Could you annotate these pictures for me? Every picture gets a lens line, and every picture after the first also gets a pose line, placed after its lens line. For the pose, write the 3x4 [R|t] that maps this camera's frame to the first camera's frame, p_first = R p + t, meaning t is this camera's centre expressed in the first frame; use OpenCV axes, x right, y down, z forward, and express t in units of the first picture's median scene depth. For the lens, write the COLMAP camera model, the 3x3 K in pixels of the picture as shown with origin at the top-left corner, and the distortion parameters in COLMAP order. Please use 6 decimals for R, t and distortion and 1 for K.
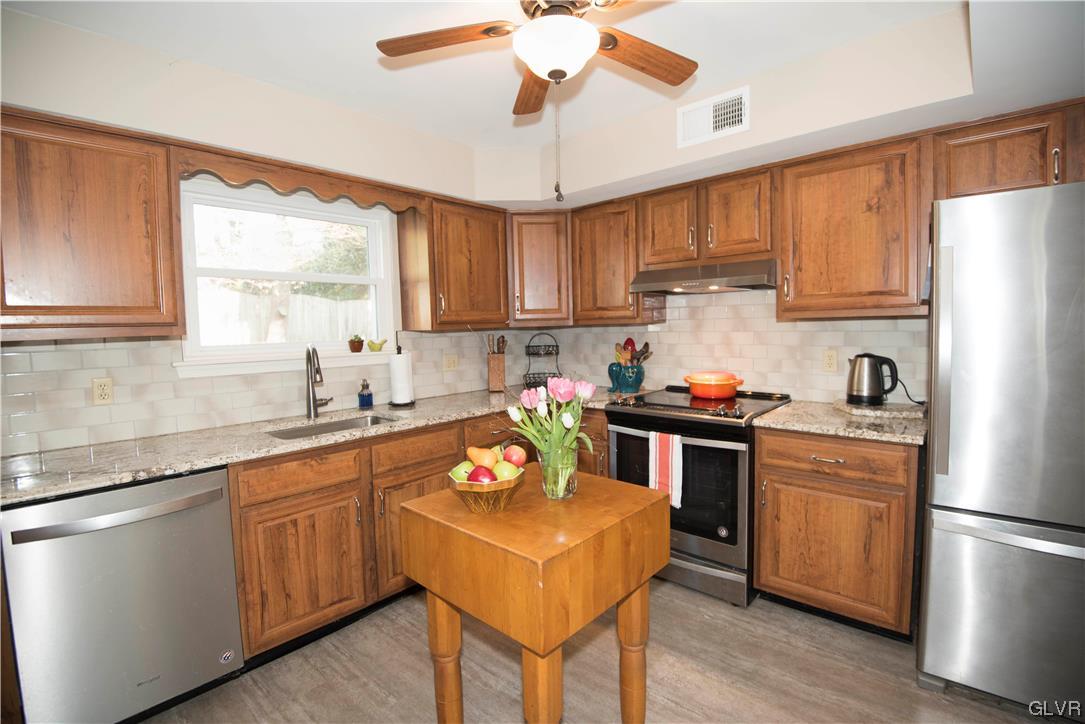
lens RADIAL K [[496.2, 0, 551.8], [0, 496.2, 358.1], [0, 0, 1]] dist [-0.016436, -0.000181]
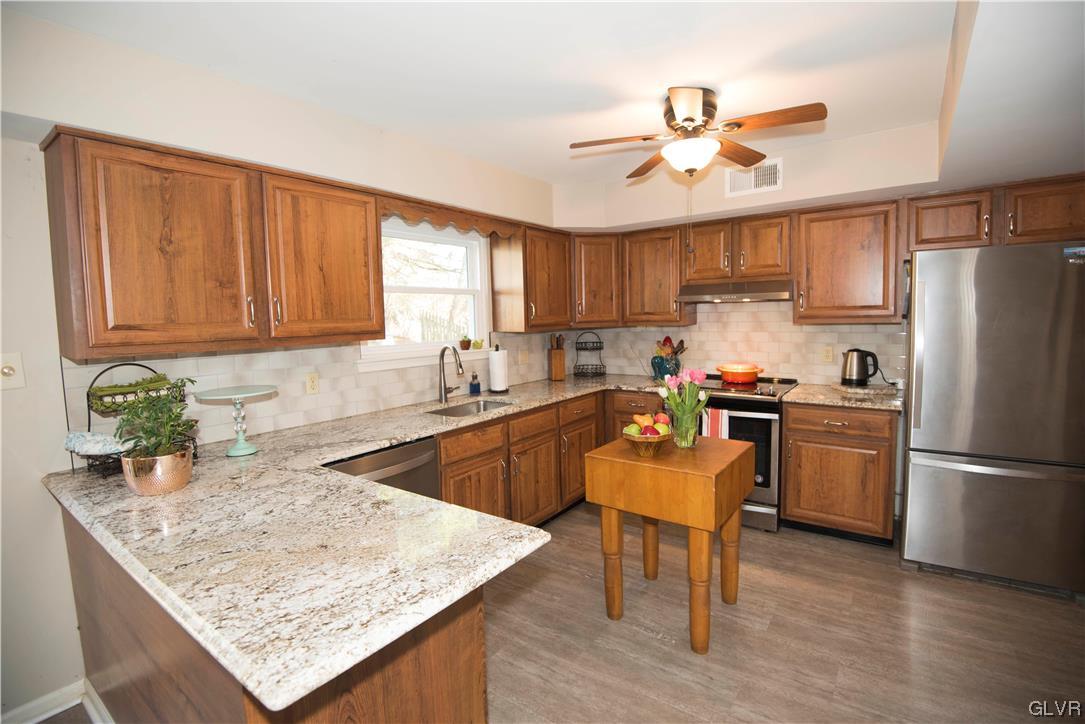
lens RADIAL K [[508.5, 0, 543.0], [0, 508.5, 357.0], [0, 0, 1]] dist [-0.002124, -0.000600]
pose [[0.994276, -0.008204, 0.106526, -0.403784], [0.006455, 0.999839, 0.016748, -0.016457], [-0.106646, -0.015965, 0.994169, -0.342966]]
